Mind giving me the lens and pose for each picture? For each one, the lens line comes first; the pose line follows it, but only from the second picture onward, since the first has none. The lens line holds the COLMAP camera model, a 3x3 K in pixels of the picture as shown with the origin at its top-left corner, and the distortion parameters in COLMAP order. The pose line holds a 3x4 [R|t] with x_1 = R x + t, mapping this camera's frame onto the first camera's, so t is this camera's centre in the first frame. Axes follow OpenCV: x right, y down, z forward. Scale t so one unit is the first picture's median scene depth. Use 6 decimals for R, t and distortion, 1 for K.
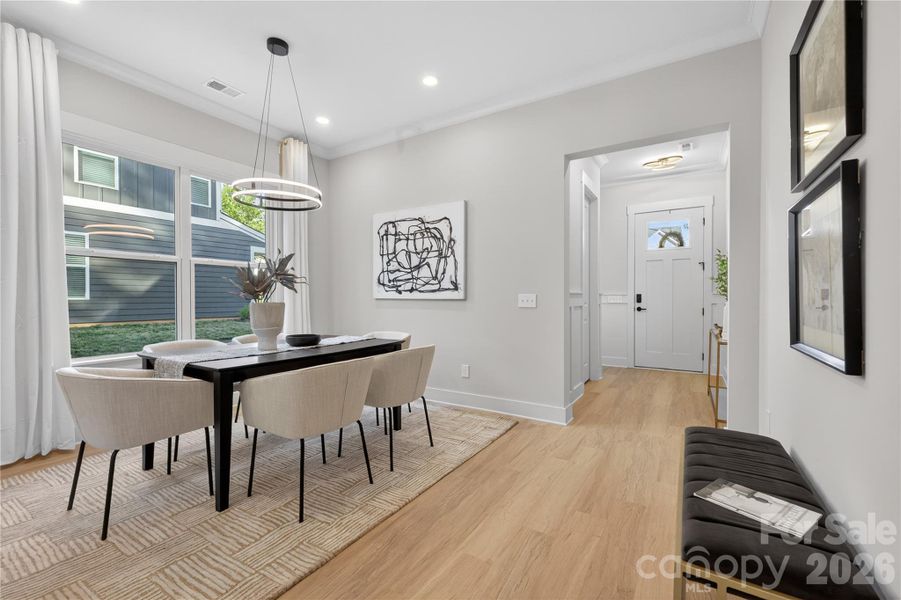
lens RADIAL K [[384.4, 0, 449.9], [0, 384.4, 300.9], [0, 0, 1]] dist [0.000681, -0.000340]
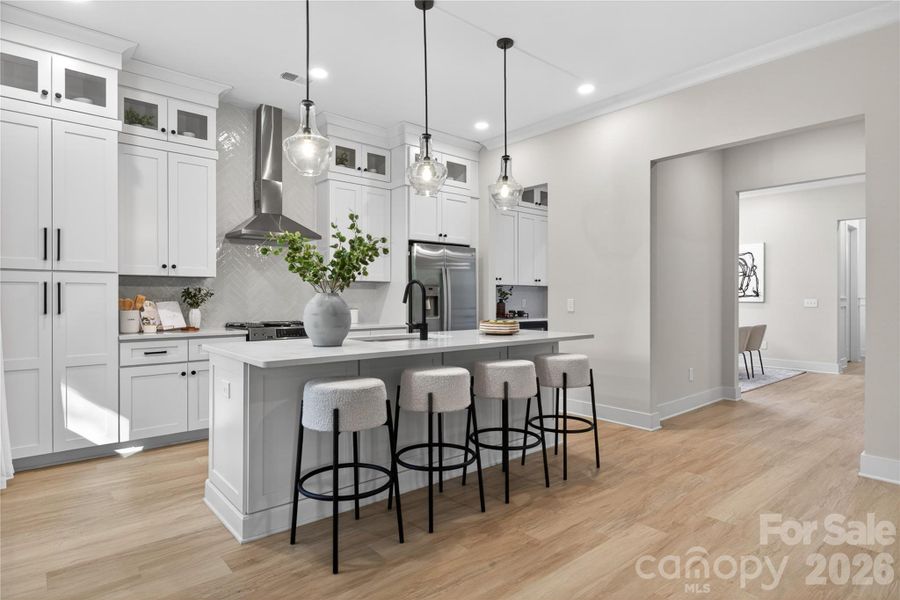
lens RADIAL K [[493.3, 0, 450.4], [0, 493.3, 299.4], [0, 0, 1]] dist [0.003864, -0.001284]
pose [[0.951402, 0.002728, -0.307939, -0.547442], [-0.004847, 0.999970, -0.006117, 0.004380], [0.307913, 0.007312, 0.951386, -1.337598]]
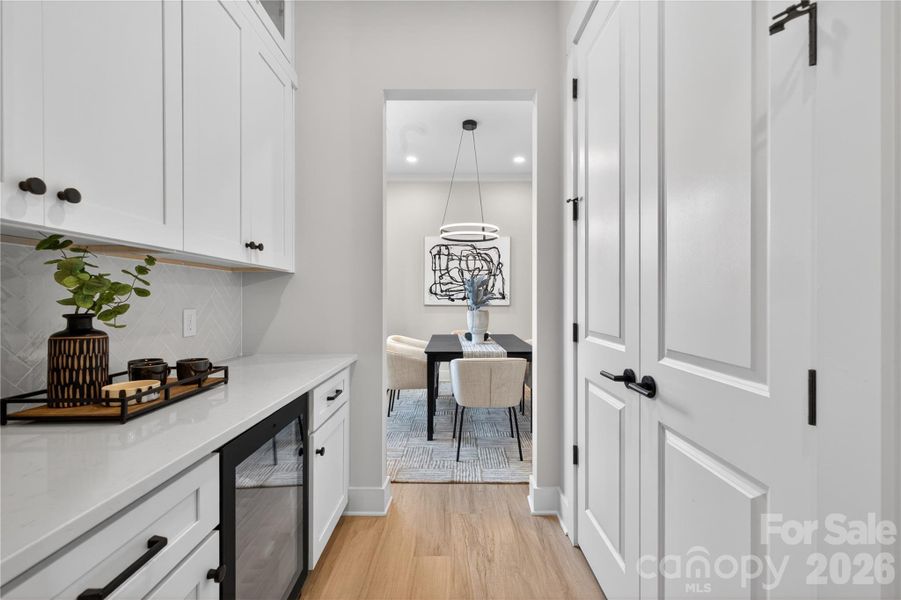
lens RADIAL K [[374.8, 0, 459.0], [0, 374.8, 299.0], [0, 0, 1]] dist [0.002716, -0.000160]
pose [[0.839598, 0.000935, 0.543207, -0.816898], [0.004856, 0.999946, -0.009227, -0.014571], [-0.543186, 0.010385, 0.839548, -0.070549]]
